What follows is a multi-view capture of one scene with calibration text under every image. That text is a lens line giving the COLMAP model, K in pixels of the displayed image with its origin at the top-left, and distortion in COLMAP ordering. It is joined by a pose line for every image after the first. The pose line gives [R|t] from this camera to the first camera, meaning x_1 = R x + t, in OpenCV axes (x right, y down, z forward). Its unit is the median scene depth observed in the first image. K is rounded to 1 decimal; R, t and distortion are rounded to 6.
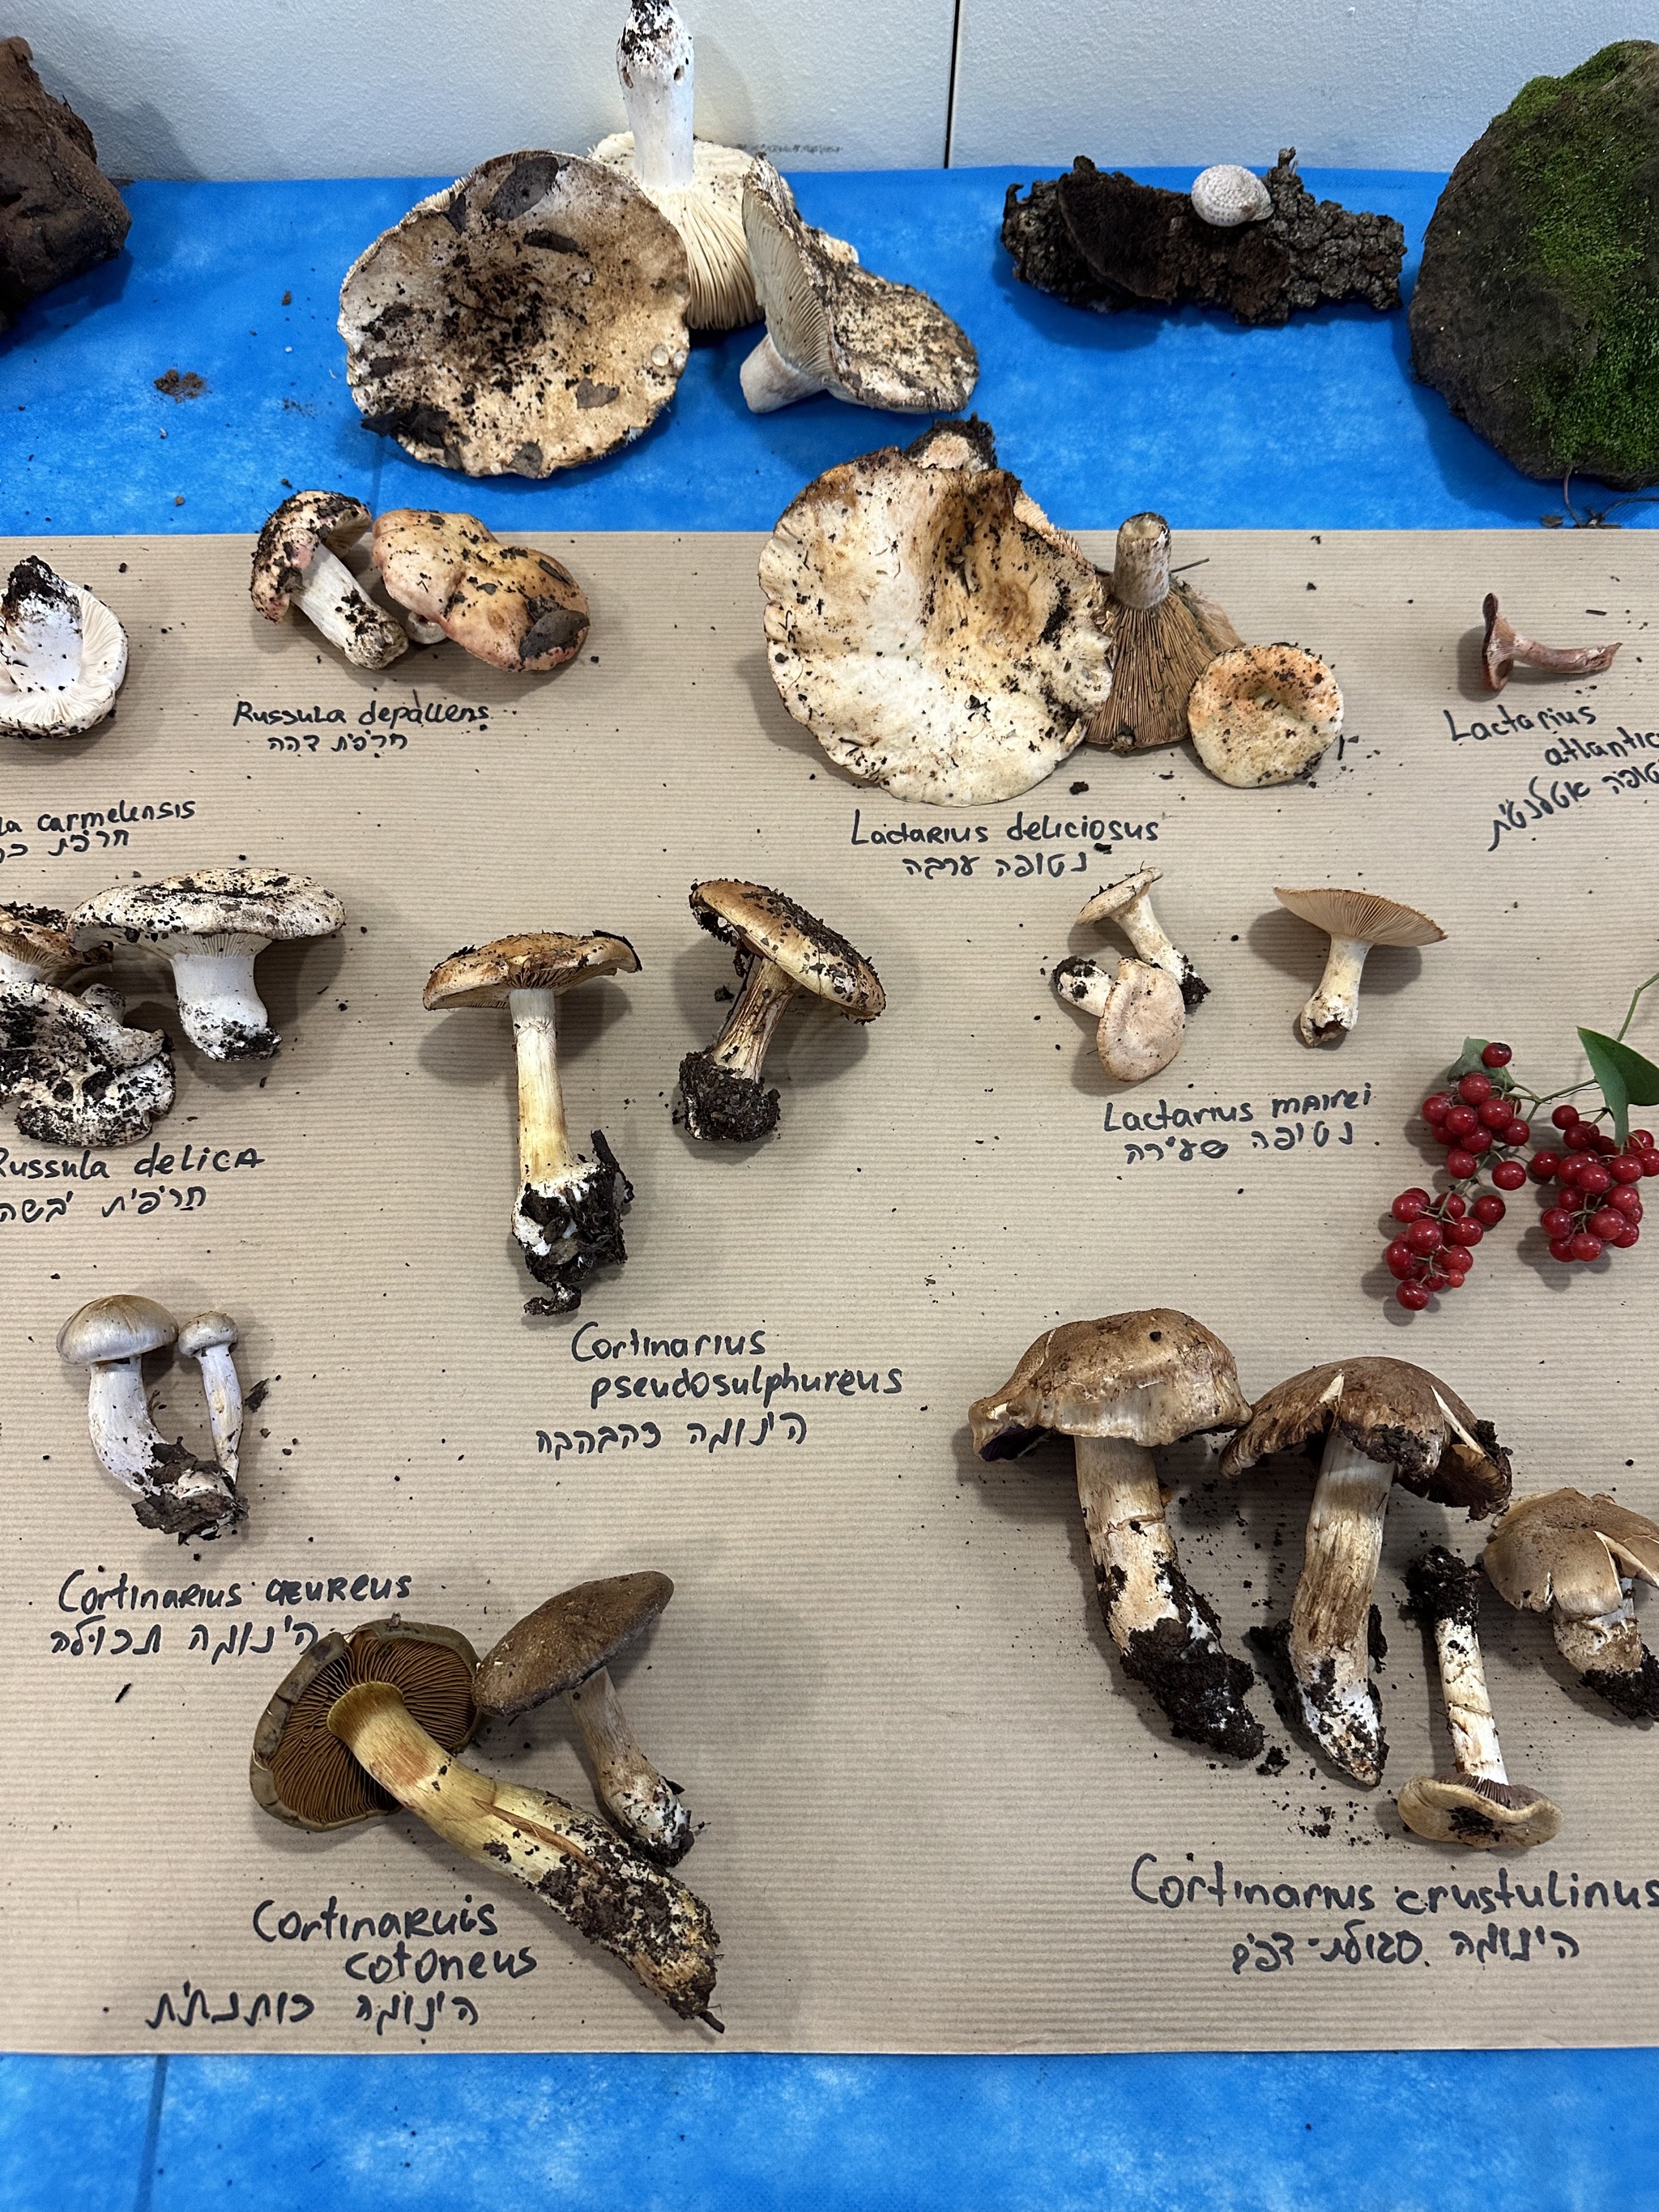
lens RADIAL K [[1547.0, 0, 830.3], [0, 1547.0, 1102.4], [0, 0, 1]] dist [-0.001655, -0.008724]
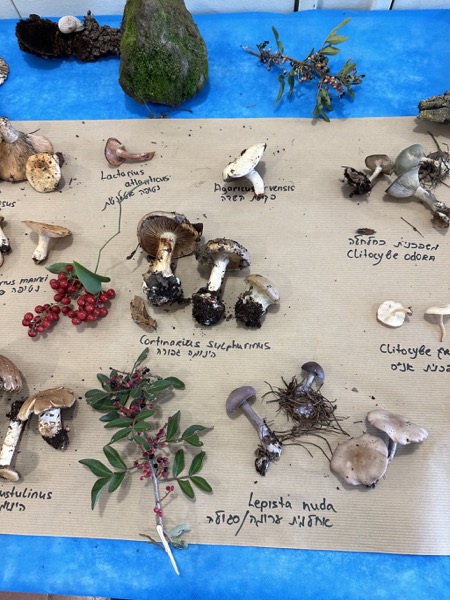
lens RADIAL K [[419.6, 0, 225.1], [0, 419.6, 300.0], [0, 0, 1]] dist [-0.001655, -0.008724]
pose [[0.997860, 0.019820, -0.062309, 0.757414], [-0.016723, 0.998617, 0.049838, -0.008941], [0.063210, -0.048689, 0.996812, 0.036569]]
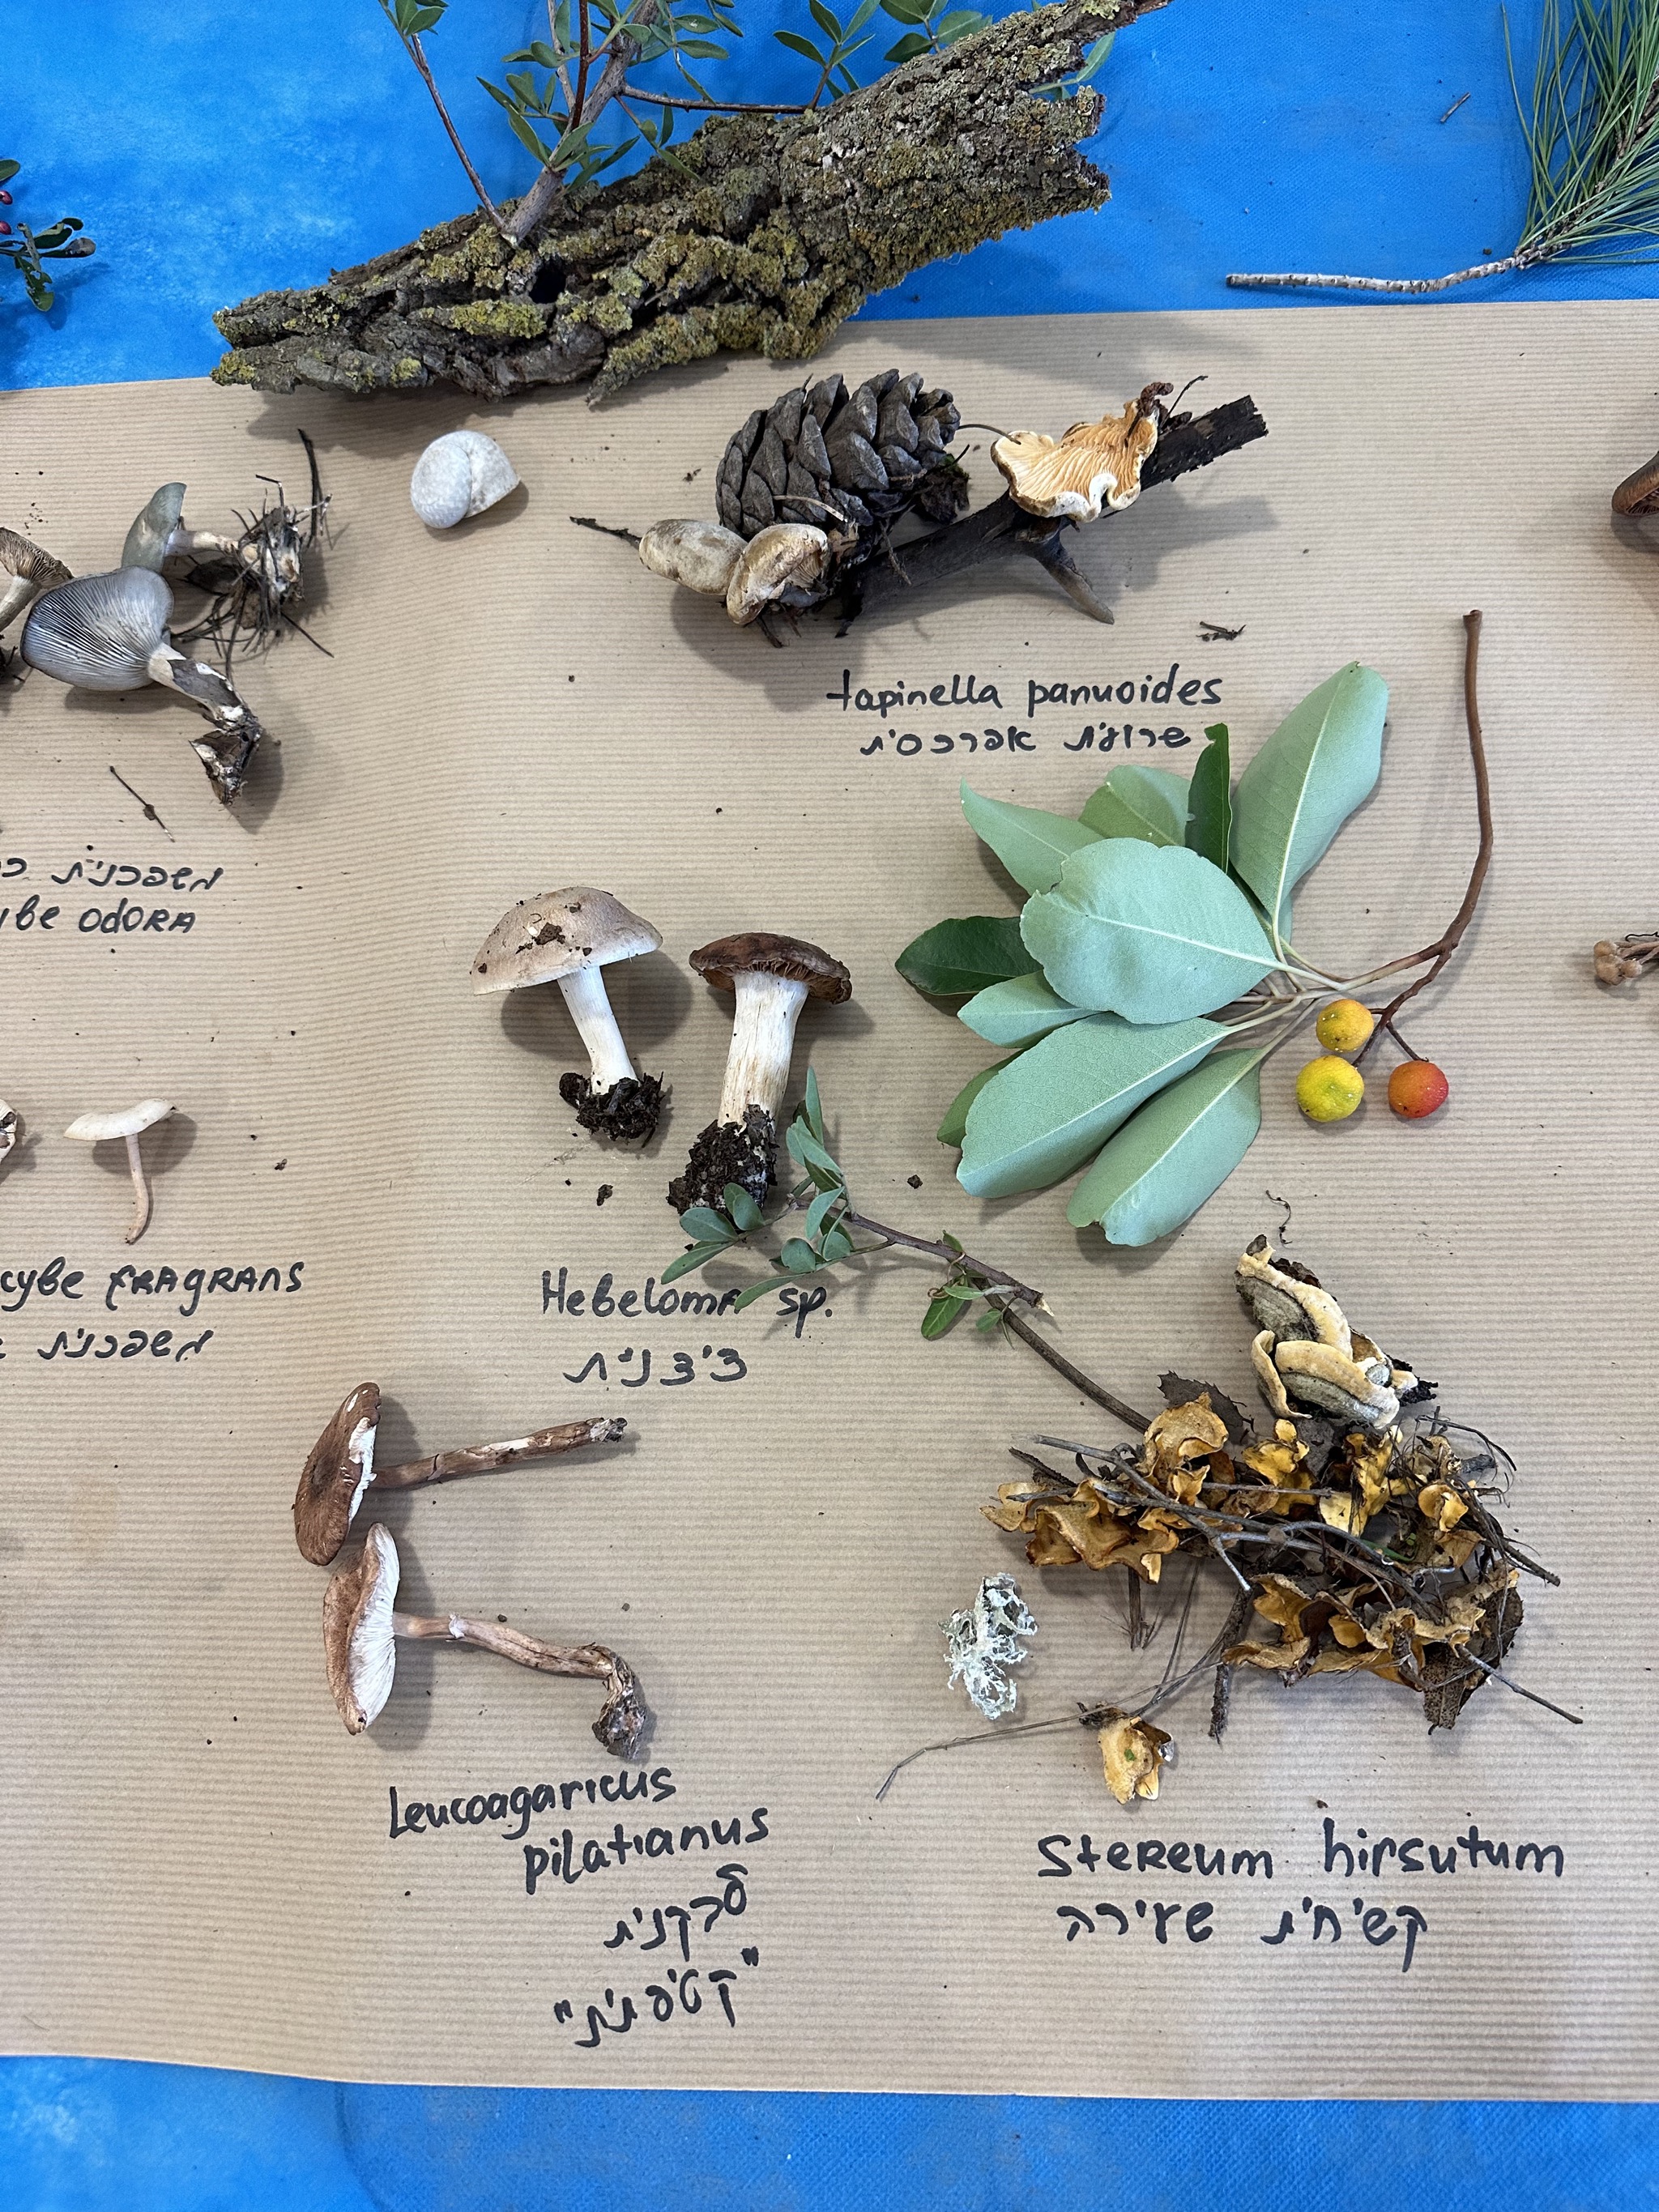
lens RADIAL K [[1547.0, 0, 829.8], [0, 1547.0, 1107.9], [0, 0, 1]] dist [-0.001655, -0.008724]
pose [[0.998361, -0.009369, -0.056465, 1.536285], [0.013523, 0.997193, 0.073641, -0.016066], [0.055616, -0.074283, 0.995685, 0.114153]]
